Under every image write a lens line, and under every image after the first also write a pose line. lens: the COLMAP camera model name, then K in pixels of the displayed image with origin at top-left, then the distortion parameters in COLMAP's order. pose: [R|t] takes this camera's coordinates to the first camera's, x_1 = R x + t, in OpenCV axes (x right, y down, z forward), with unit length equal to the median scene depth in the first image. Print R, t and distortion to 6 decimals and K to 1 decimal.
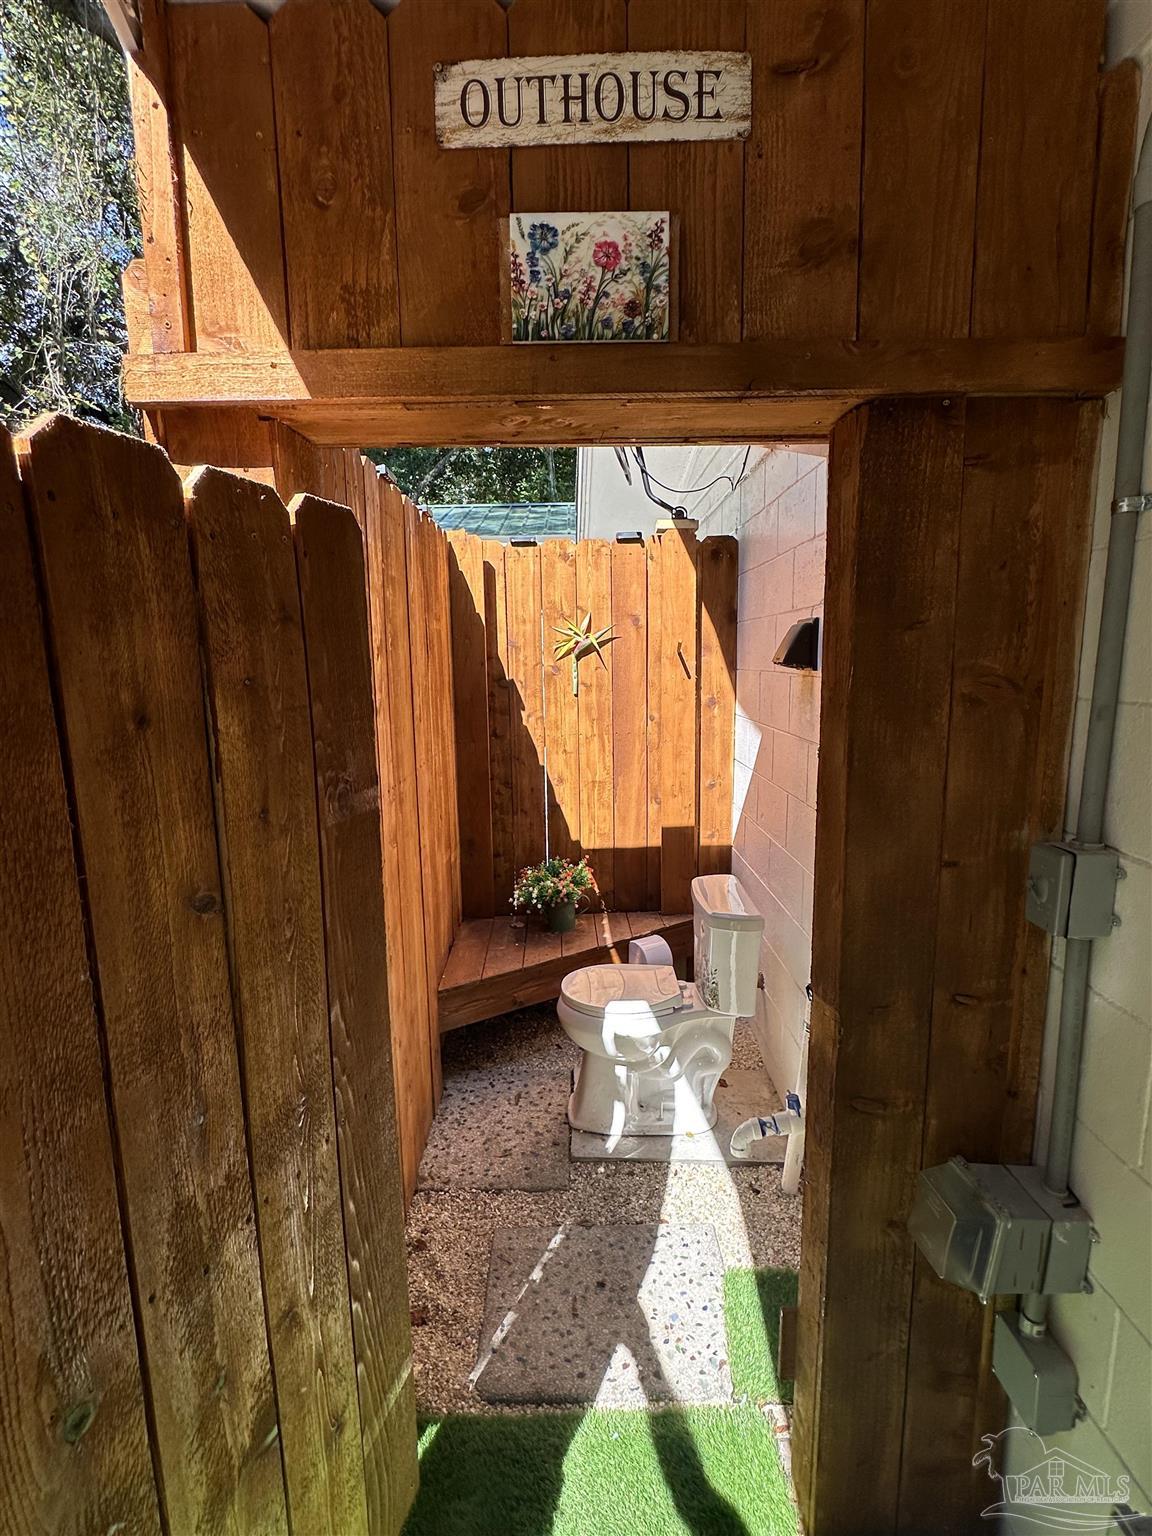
lens RADIAL K [[733.1, 0, 567.7], [0, 733.1, 758.9], [0, 0, 1]] dist [-0.001060, -0.000157]
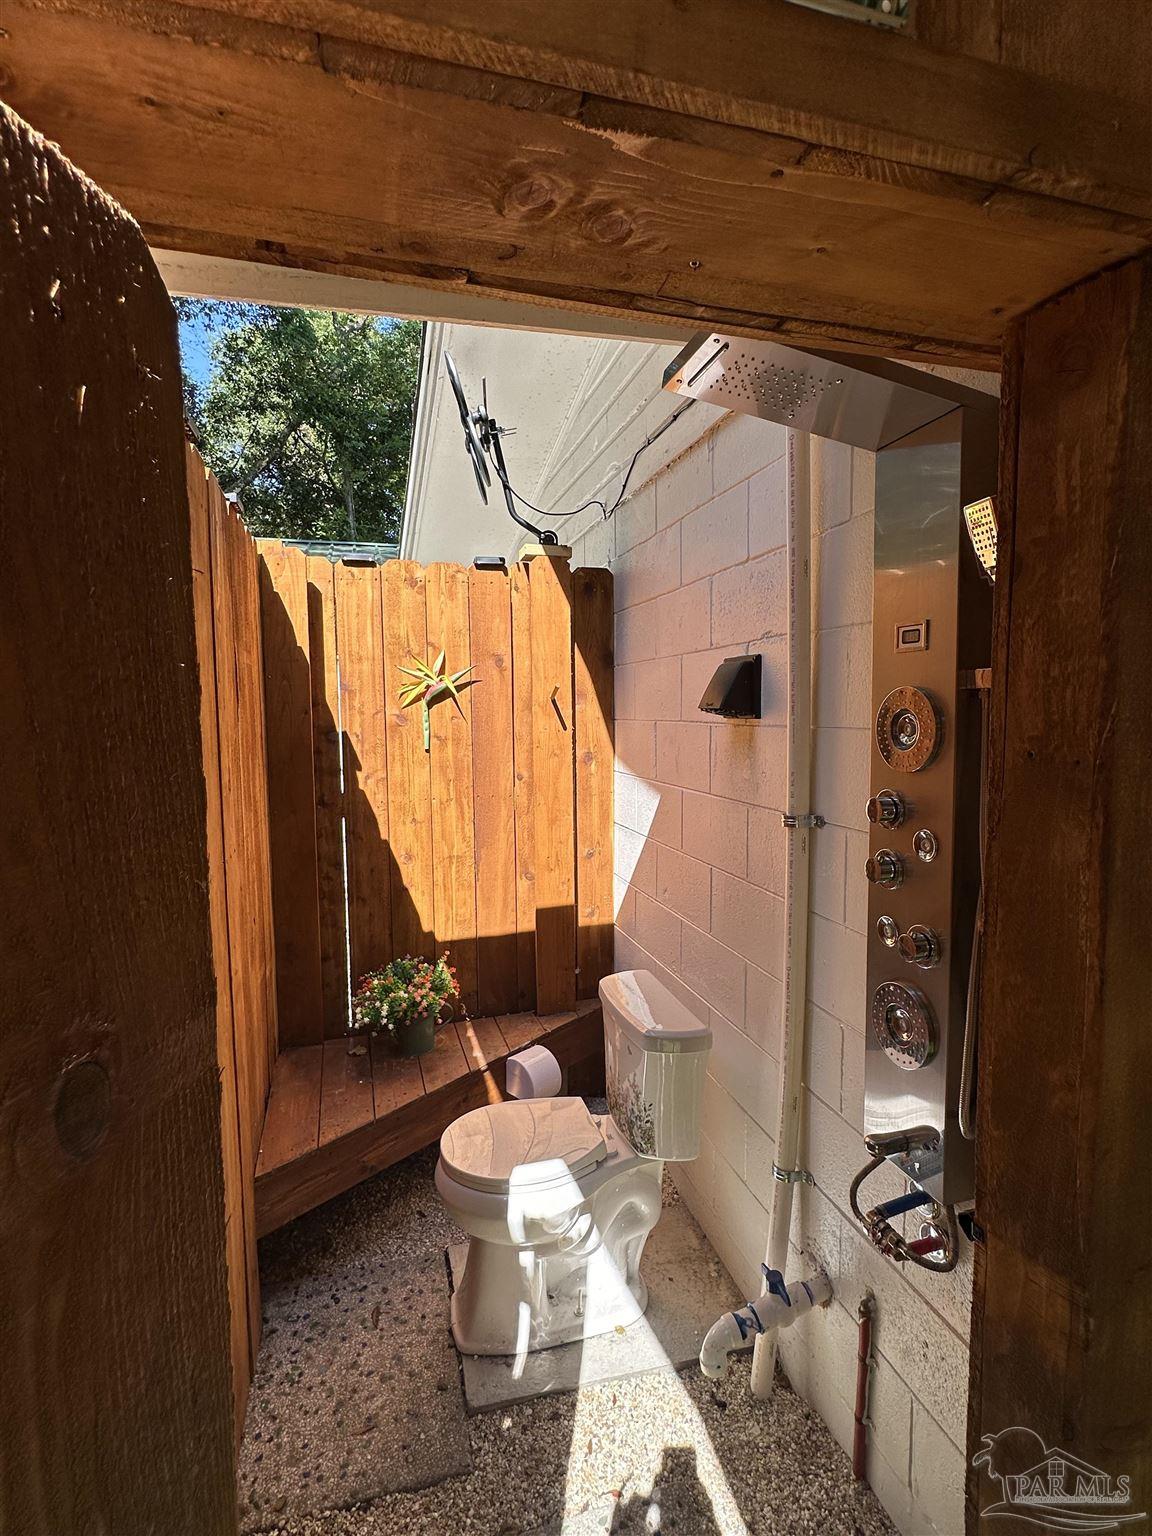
lens RADIAL K [[733.1, 0, 567.7], [0, 733.1, 758.9], [0, 0, 1]] dist [-0.001060, -0.000157]
pose [[0.961478, -0.013026, 0.274572, -0.065219], [0.033208, 0.997065, -0.068983, -0.017774], [-0.272868, 0.075443, 0.959089, 0.190013]]
